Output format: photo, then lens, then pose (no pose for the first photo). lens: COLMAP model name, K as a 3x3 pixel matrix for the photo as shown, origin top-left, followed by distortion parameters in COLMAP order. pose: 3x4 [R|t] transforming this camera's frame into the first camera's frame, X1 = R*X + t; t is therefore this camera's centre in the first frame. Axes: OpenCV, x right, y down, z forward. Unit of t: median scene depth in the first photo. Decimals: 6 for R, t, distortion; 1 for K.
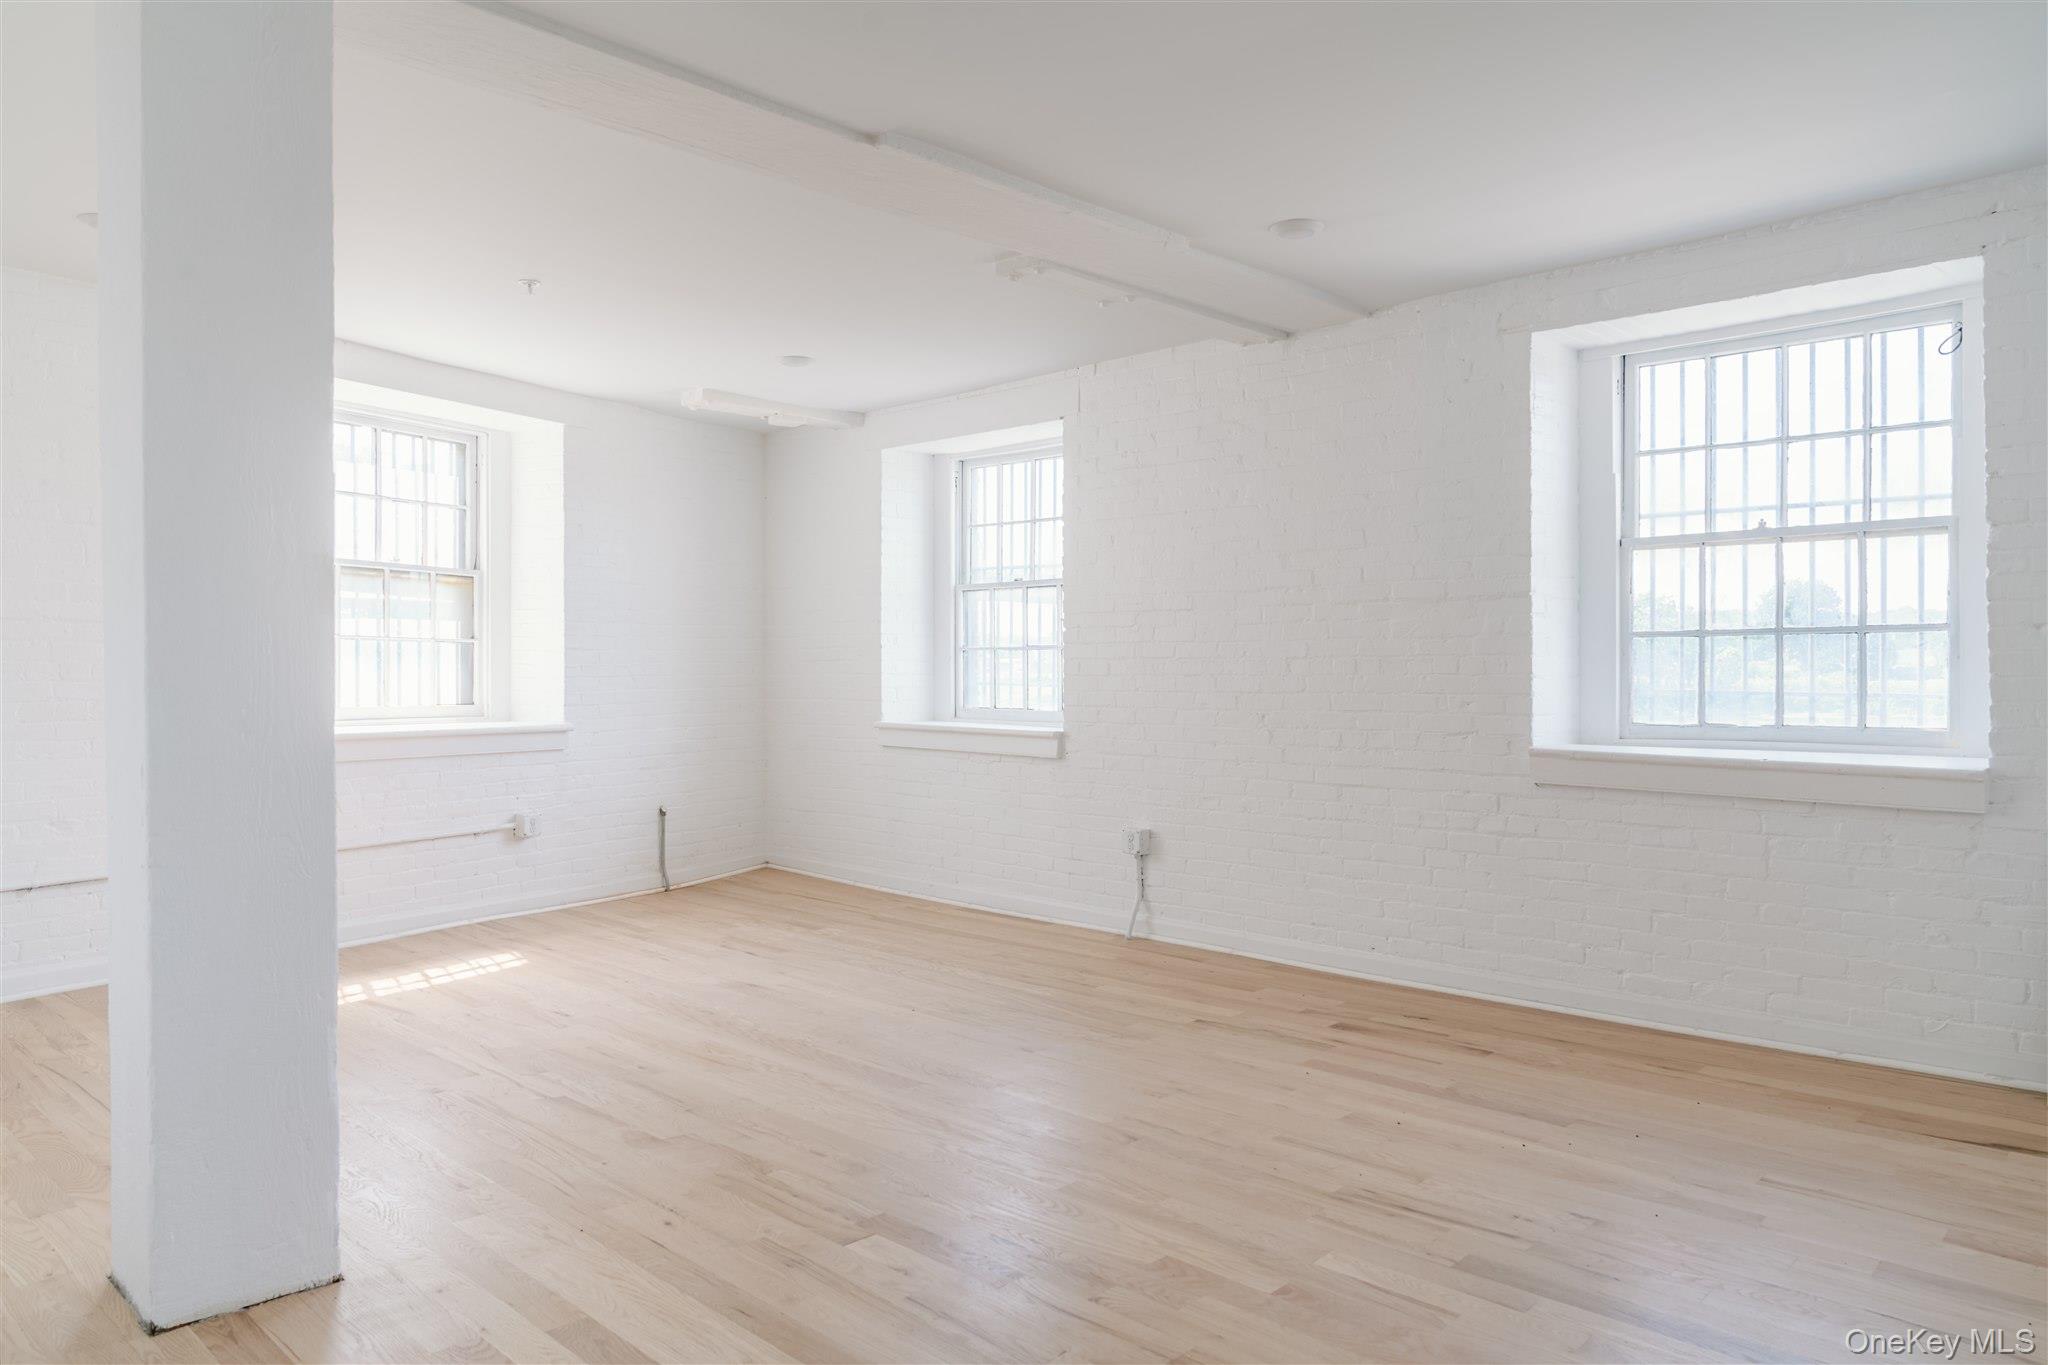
lens RADIAL K [[1338.1, 0, 1024.0], [0, 1338.1, 682.5], [0, 0, 1]] dist [-0.002599, 0.001401]
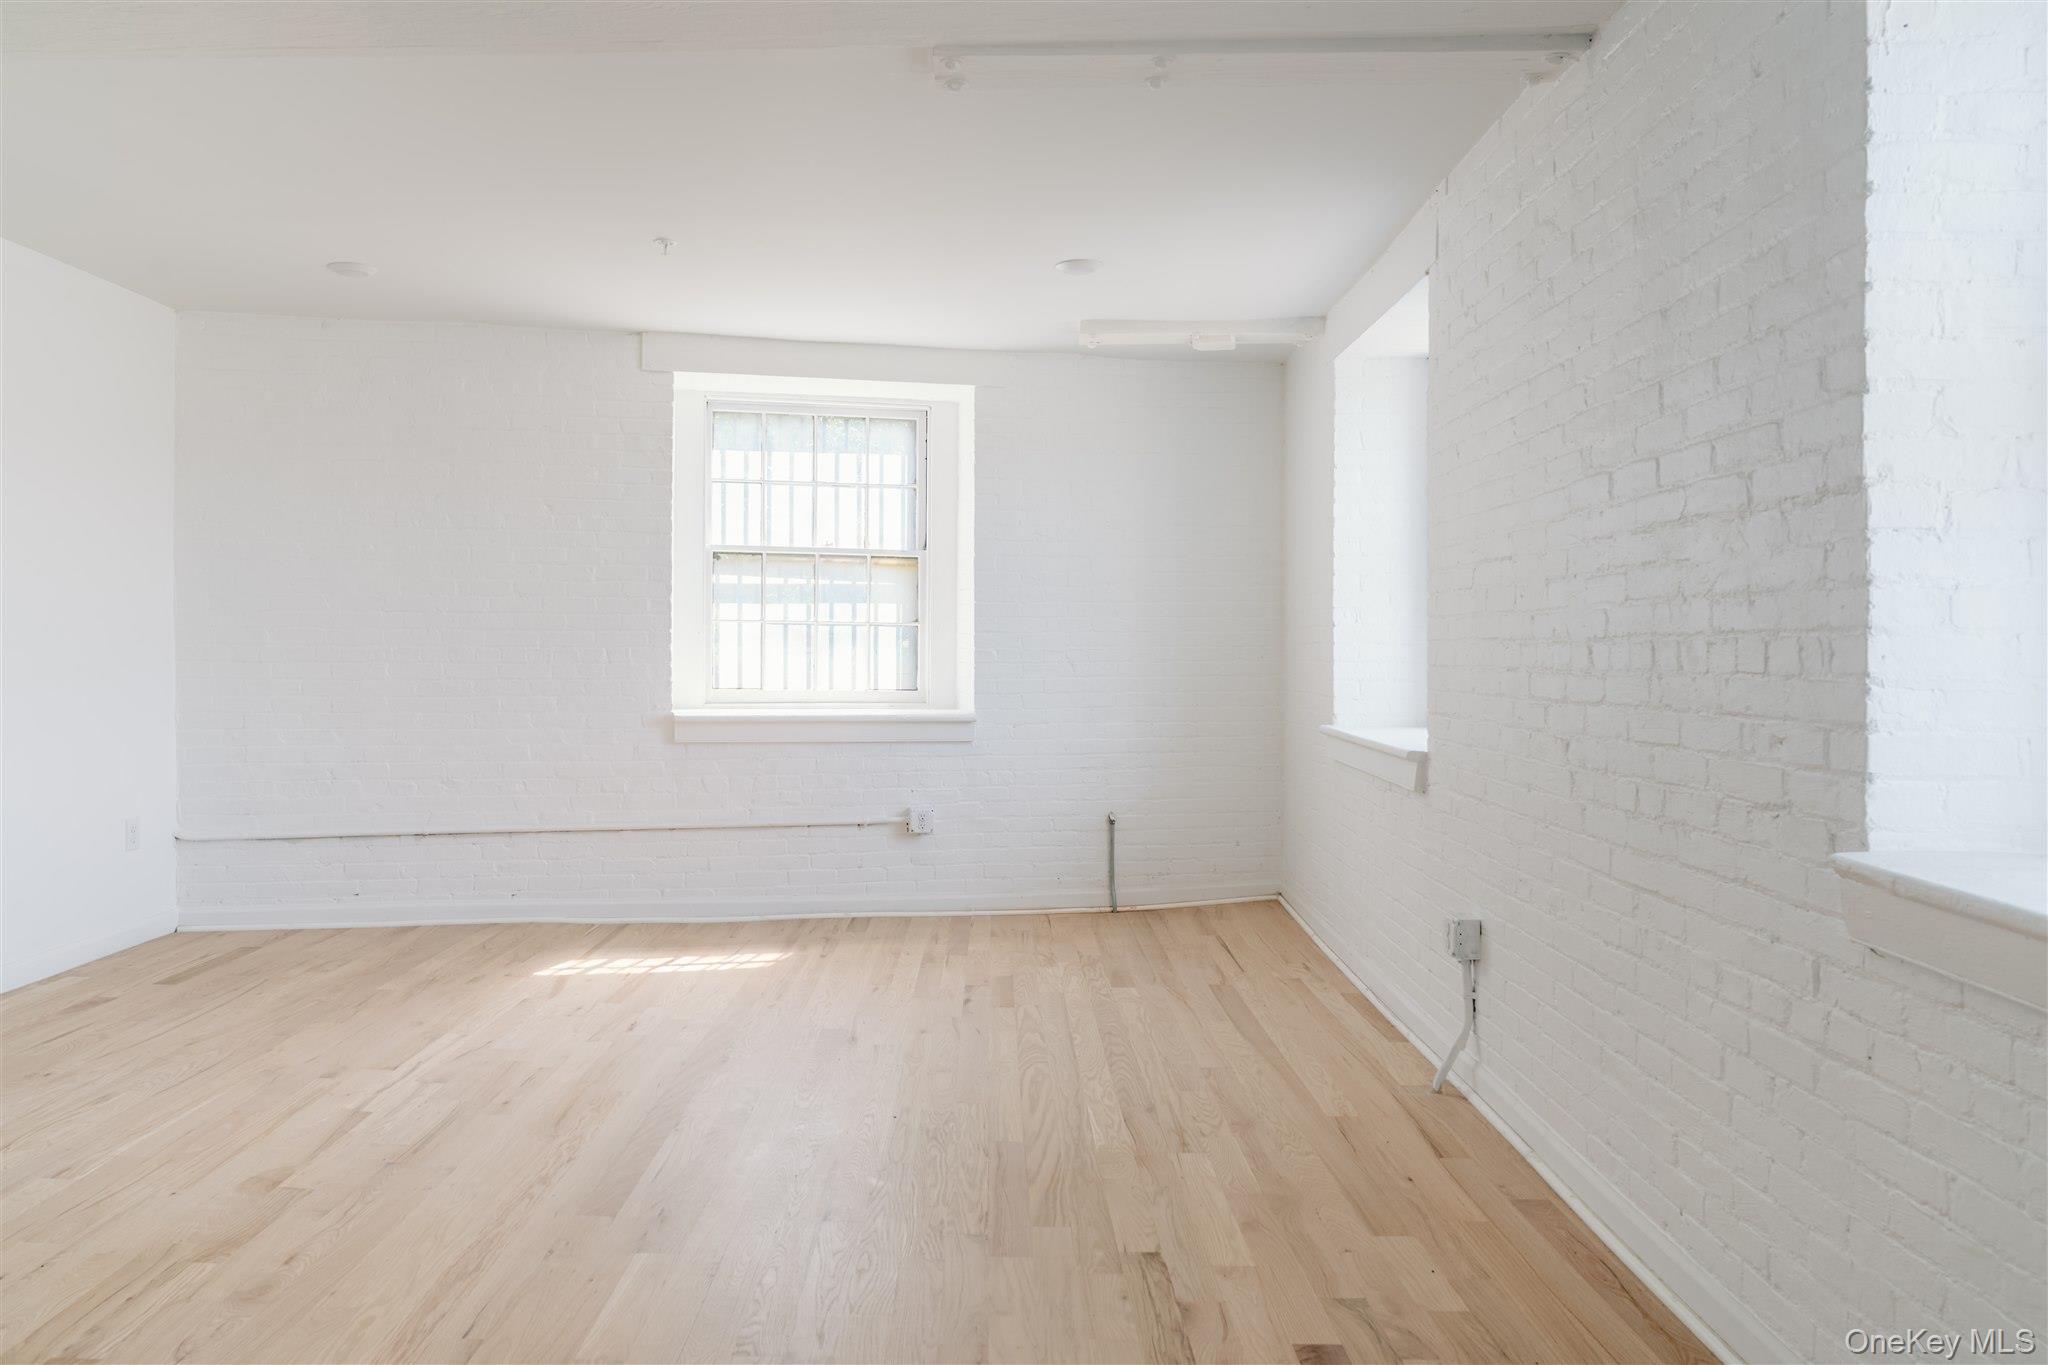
lens RADIAL K [[1392.3, 0, 1024.0], [0, 1392.3, 682.5], [0, 0, 1]] dist [-0.003856, 0.004175]
pose [[0.680941, 0.019006, -0.732092, 0.393166], [-0.009728, 0.999810, 0.016907, -0.007385], [0.732274, -0.004391, 0.680996, 0.391961]]
